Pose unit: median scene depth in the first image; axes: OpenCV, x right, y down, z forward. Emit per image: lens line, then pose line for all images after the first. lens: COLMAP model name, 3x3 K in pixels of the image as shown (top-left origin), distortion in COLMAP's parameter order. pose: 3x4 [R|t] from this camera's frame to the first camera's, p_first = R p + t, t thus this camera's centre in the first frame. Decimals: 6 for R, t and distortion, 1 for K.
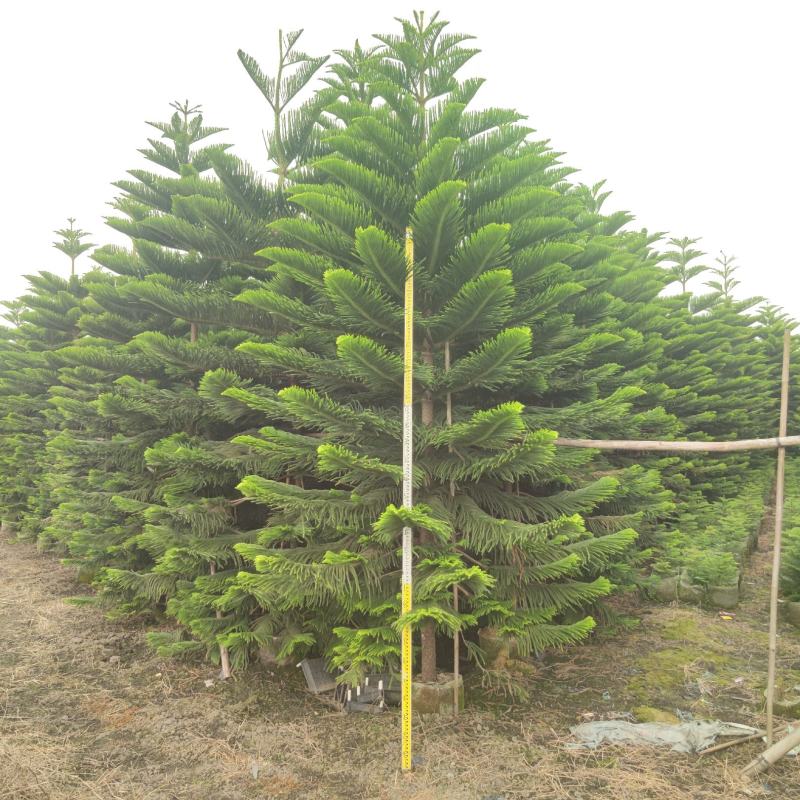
lens RADIAL K [[821.8, 0, 400.0], [0, 821.8, 400.0], [0, 0, 1]] dist [0.041834, 0.014110]
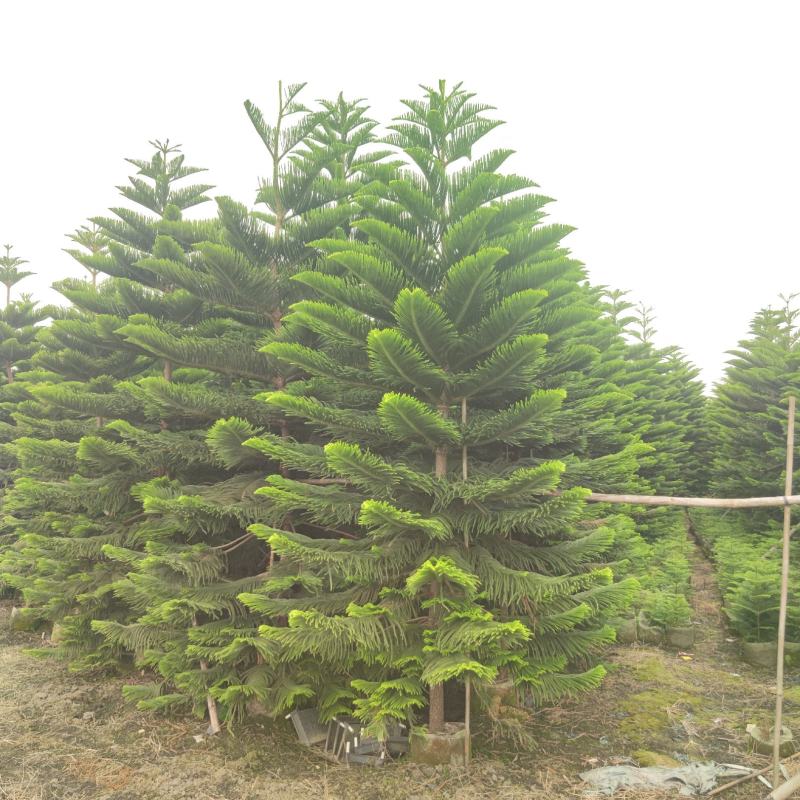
lens RADIAL K [[821.3, 0, 400.0], [0, 821.3, 400.0], [0, 0, 1]] dist [0.059984, -0.043224]
pose [[0.991569, 0.021818, 0.127727, -0.138258], [-0.017031, 0.999115, -0.038449, -0.022691], [-0.128453, 0.035949, 0.991064, -0.010377]]
